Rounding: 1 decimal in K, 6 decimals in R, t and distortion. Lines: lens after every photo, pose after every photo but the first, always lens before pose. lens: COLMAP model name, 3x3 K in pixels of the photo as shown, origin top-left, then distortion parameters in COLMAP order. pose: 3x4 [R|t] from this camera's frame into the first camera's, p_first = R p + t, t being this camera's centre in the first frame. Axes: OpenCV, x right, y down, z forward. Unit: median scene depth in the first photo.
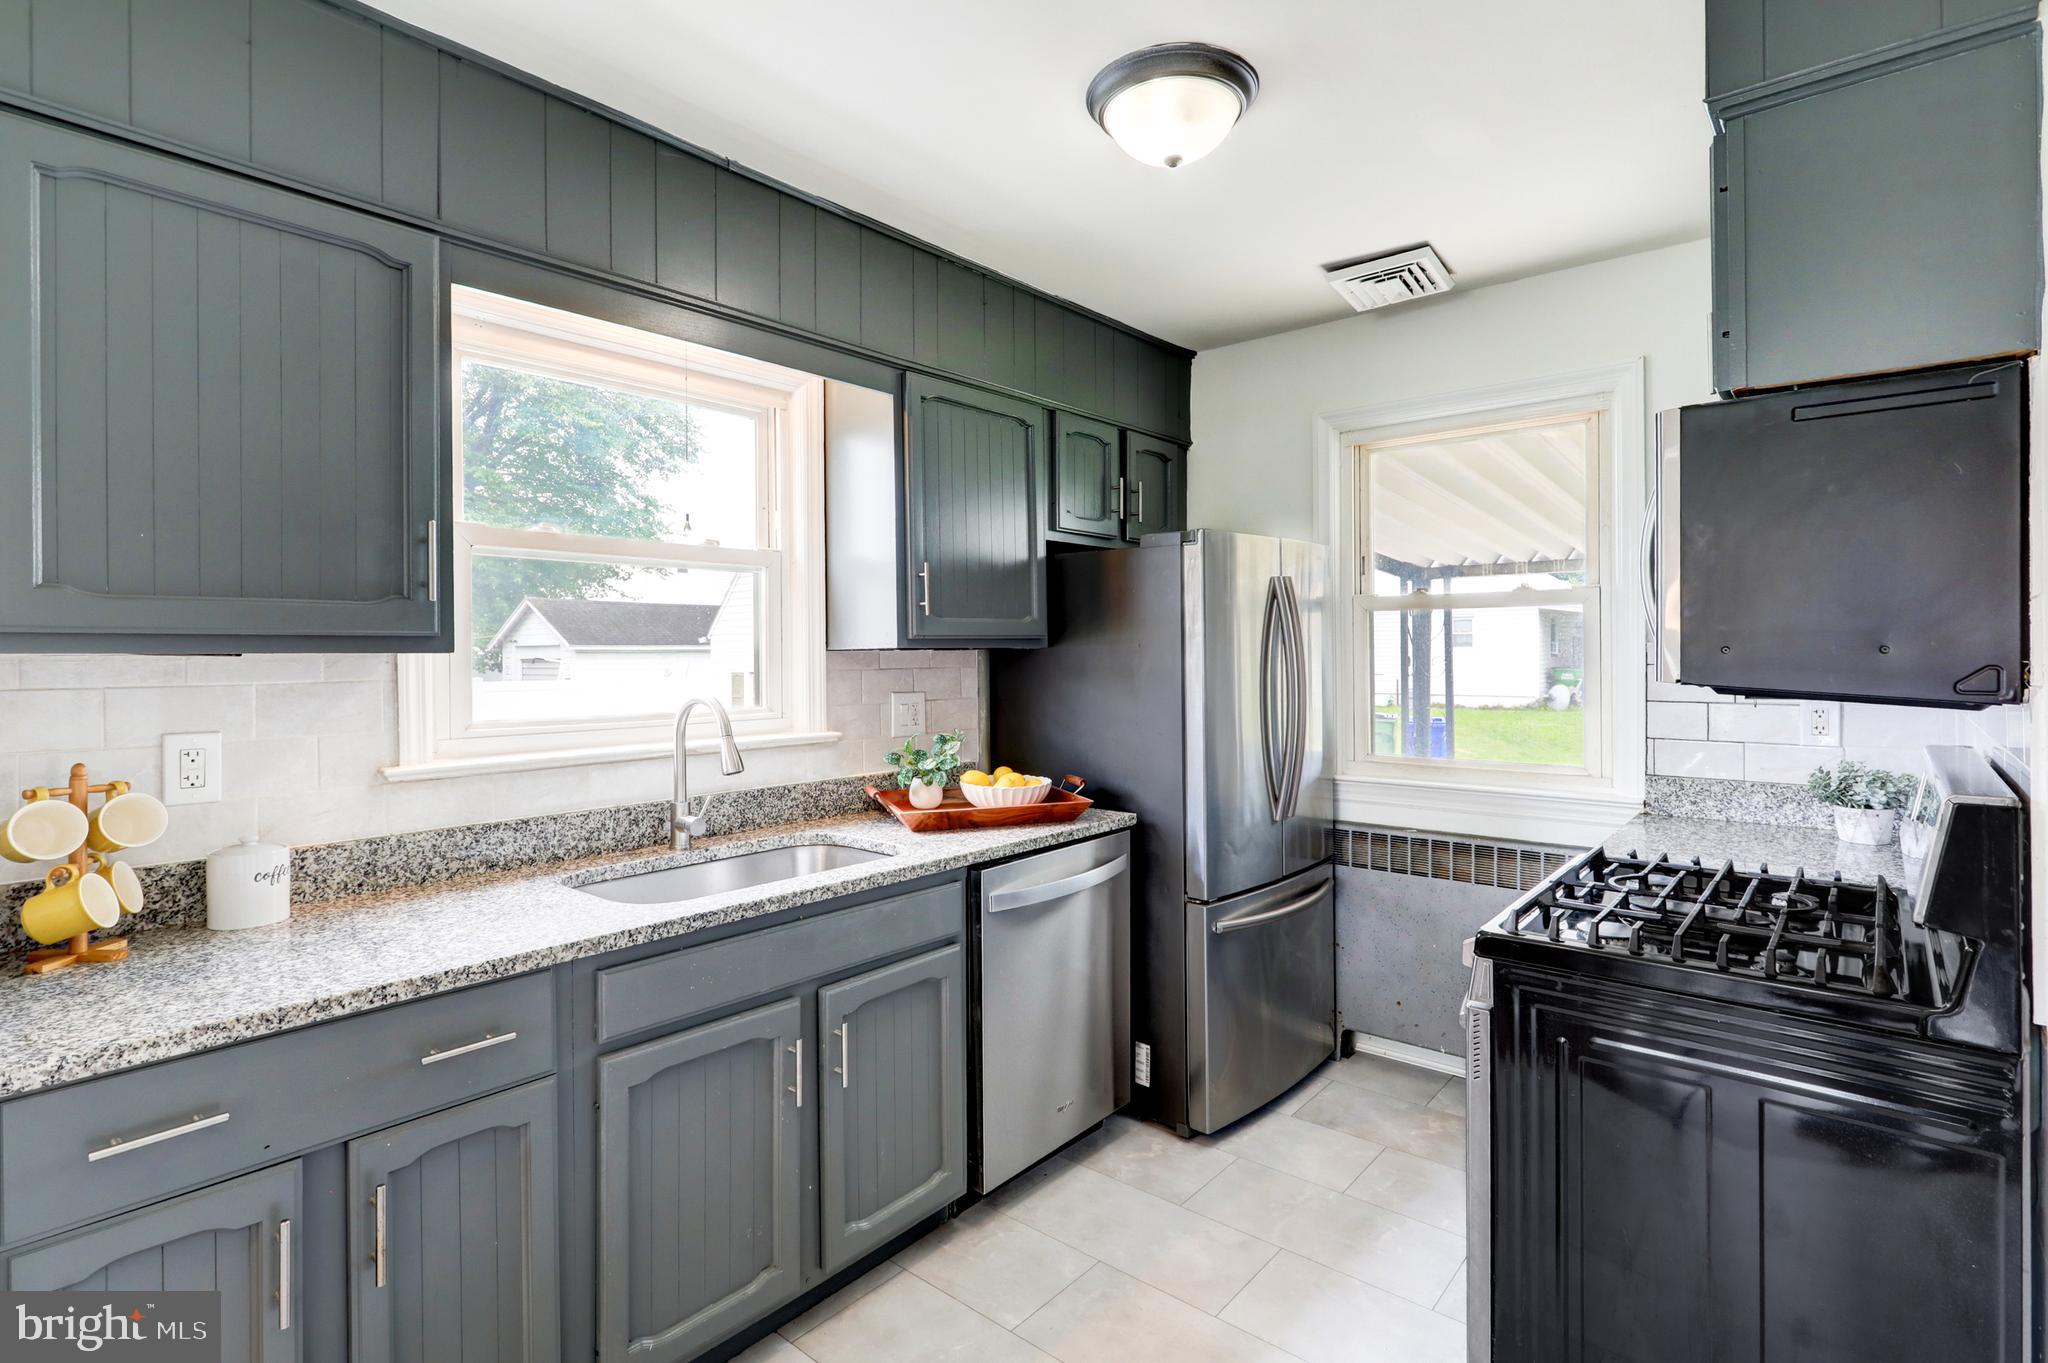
lens RADIAL K [[1001.4, 0, 1033.2], [0, 1001.4, 655.3], [0, 0, 1]] dist [-0.002191, 0.000712]
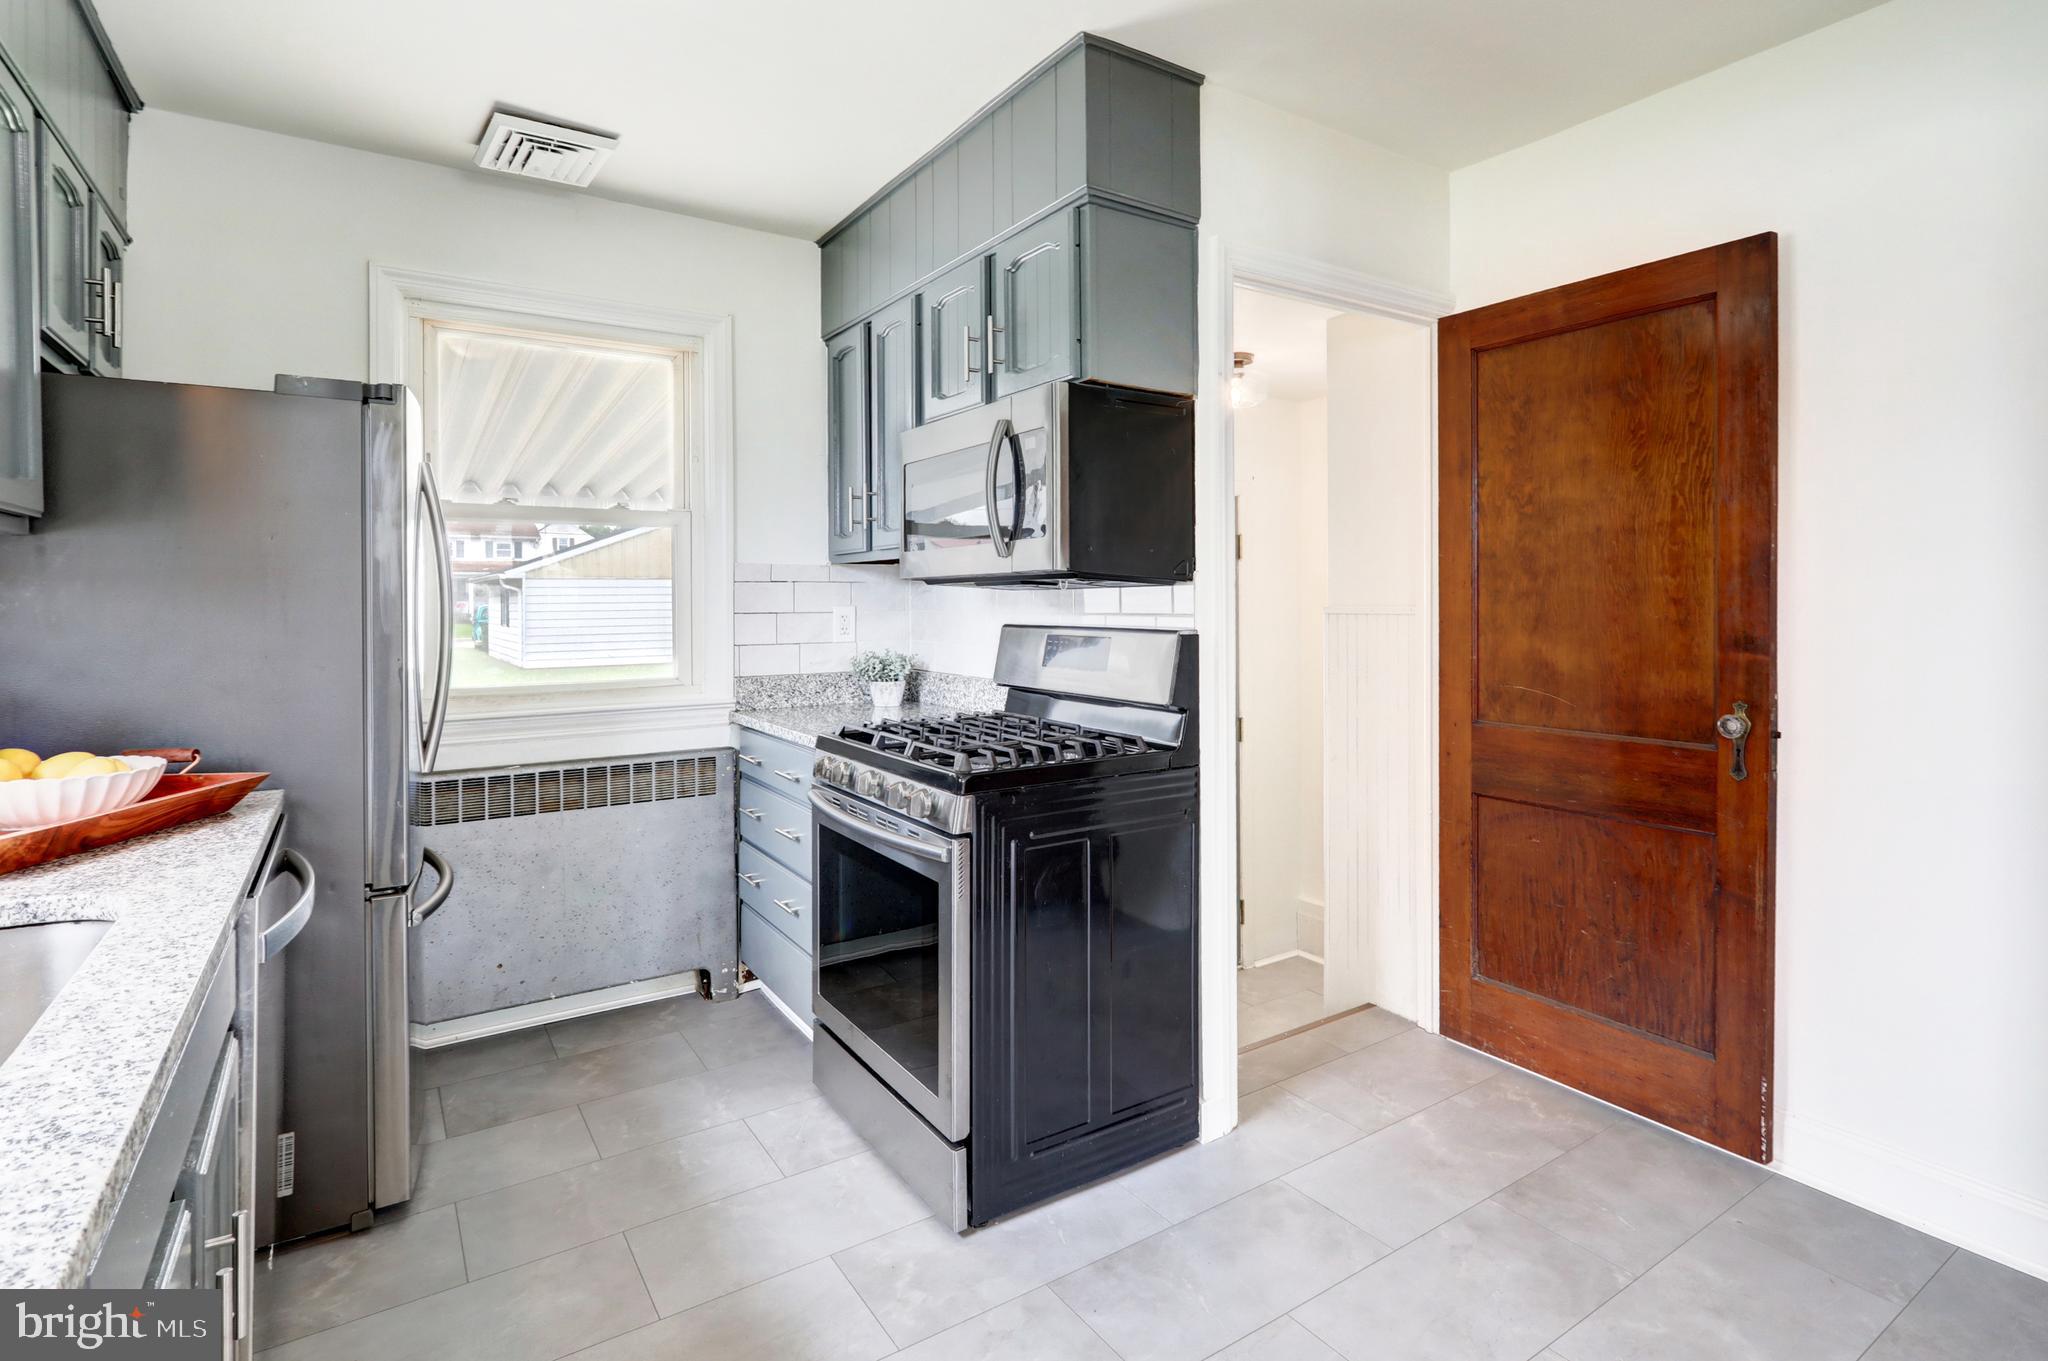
lens RADIAL K [[1020.3, 0, 1049.1], [0, 1020.3, 607.2], [0, 0, 1]] dist [-0.005120, 0.000748]
pose [[0.272960, -0.000913, 0.962025, -0.459783], [0.010346, 0.999945, -0.001986, 0.048664], [-0.961970, 0.010495, 0.272954, 0.361590]]
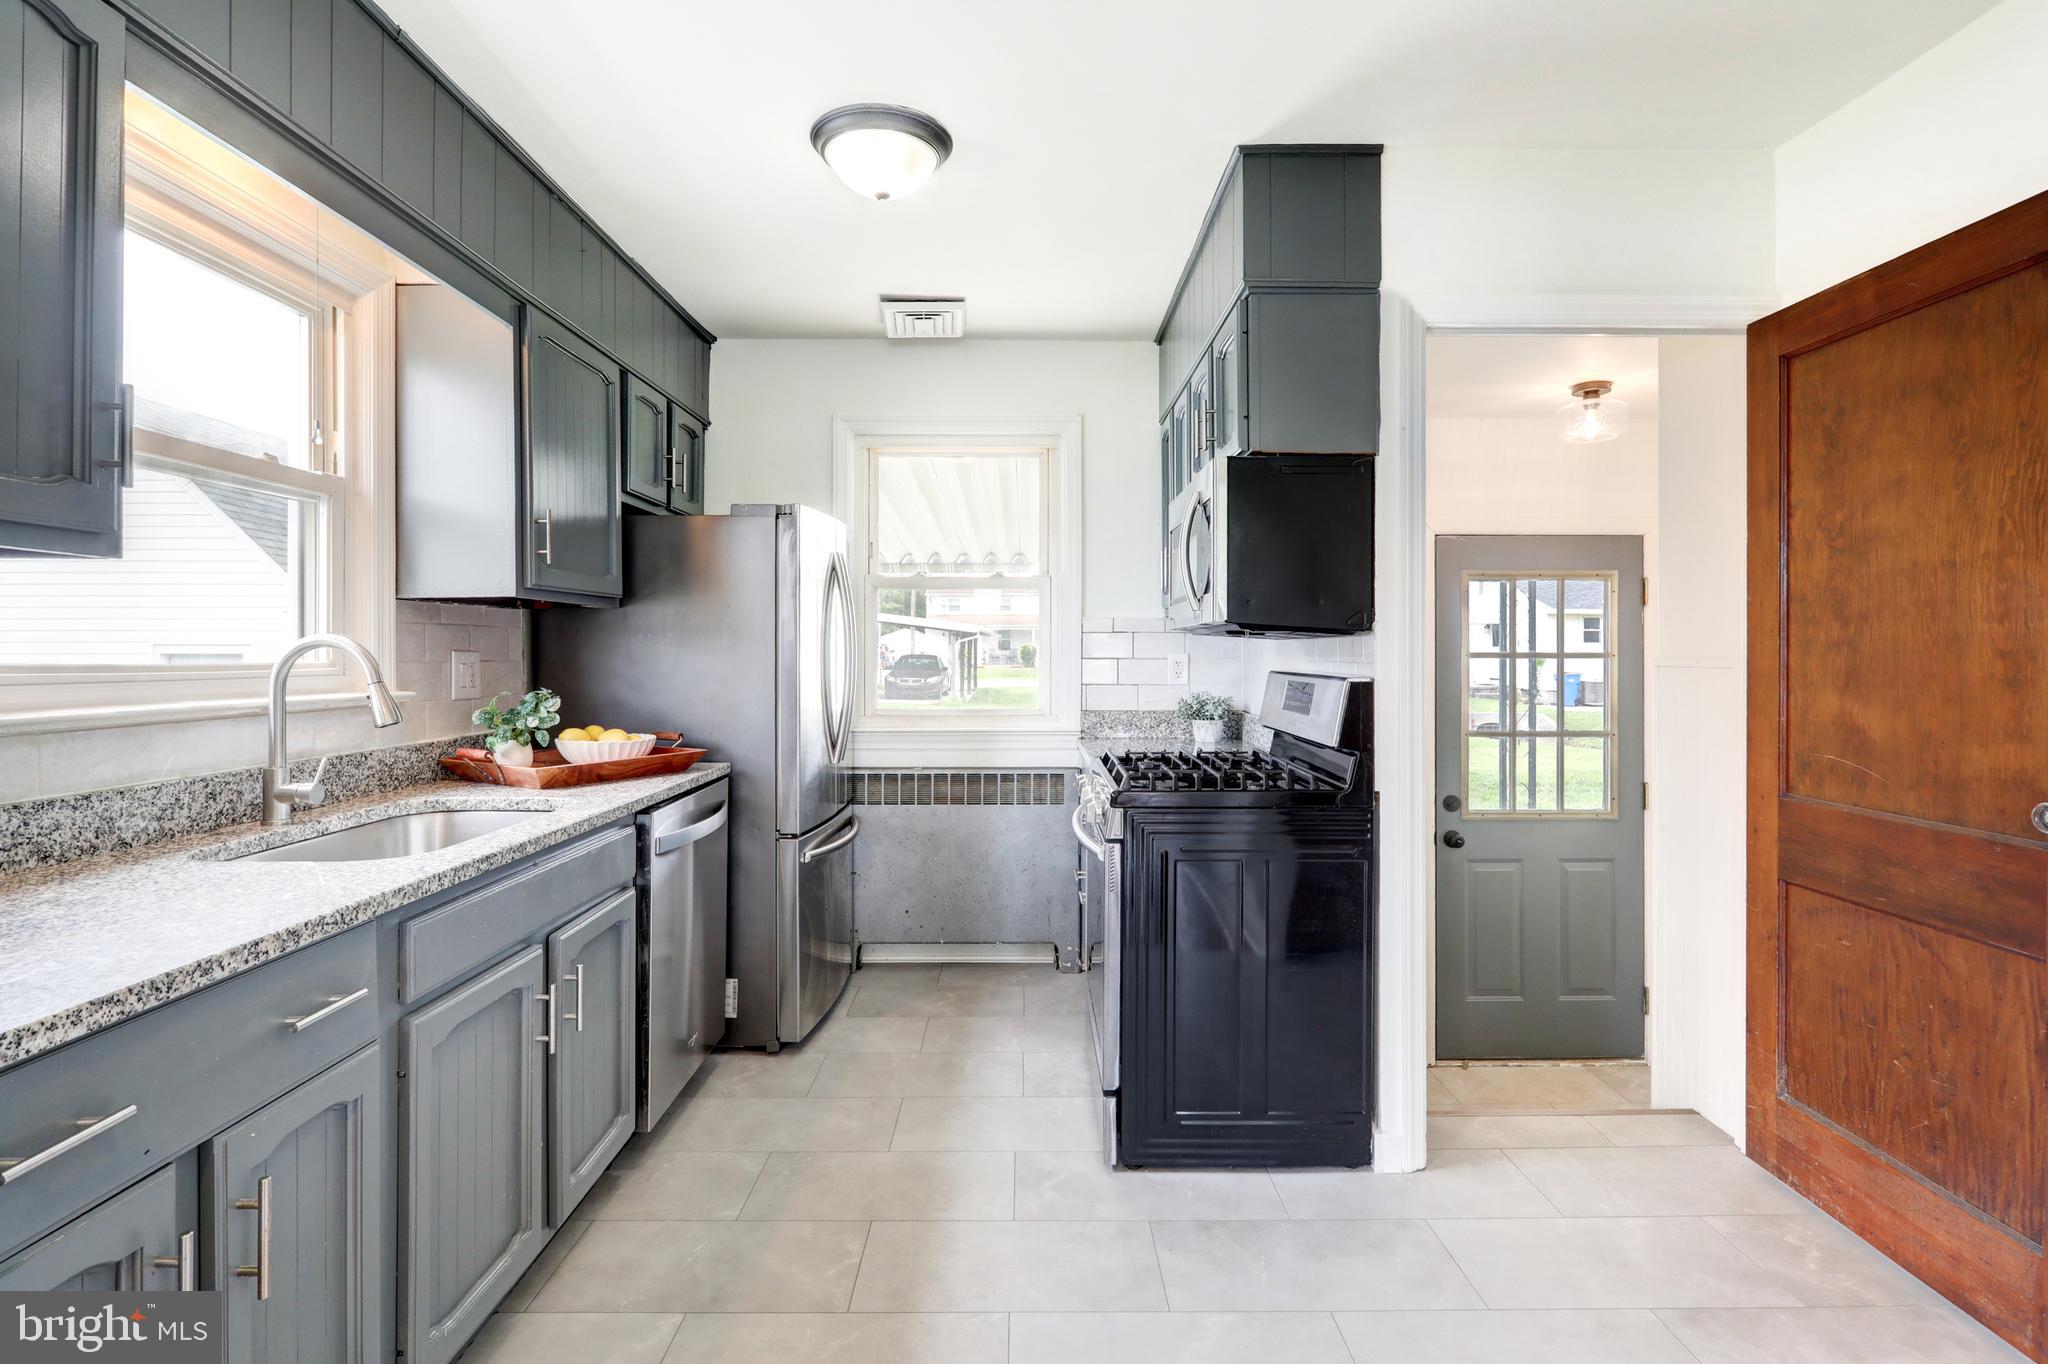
lens RADIAL K [[1001.4, 0, 1033.2], [0, 1001.4, 655.8], [0, 0, 1]] dist [-0.002191, 0.000712]
pose [[0.758633, 0.004851, 0.651500, -0.393327], [-0.002275, 0.999986, -0.004797, 0.053428], [-0.651514, 0.002157, 0.758634, -0.029232]]
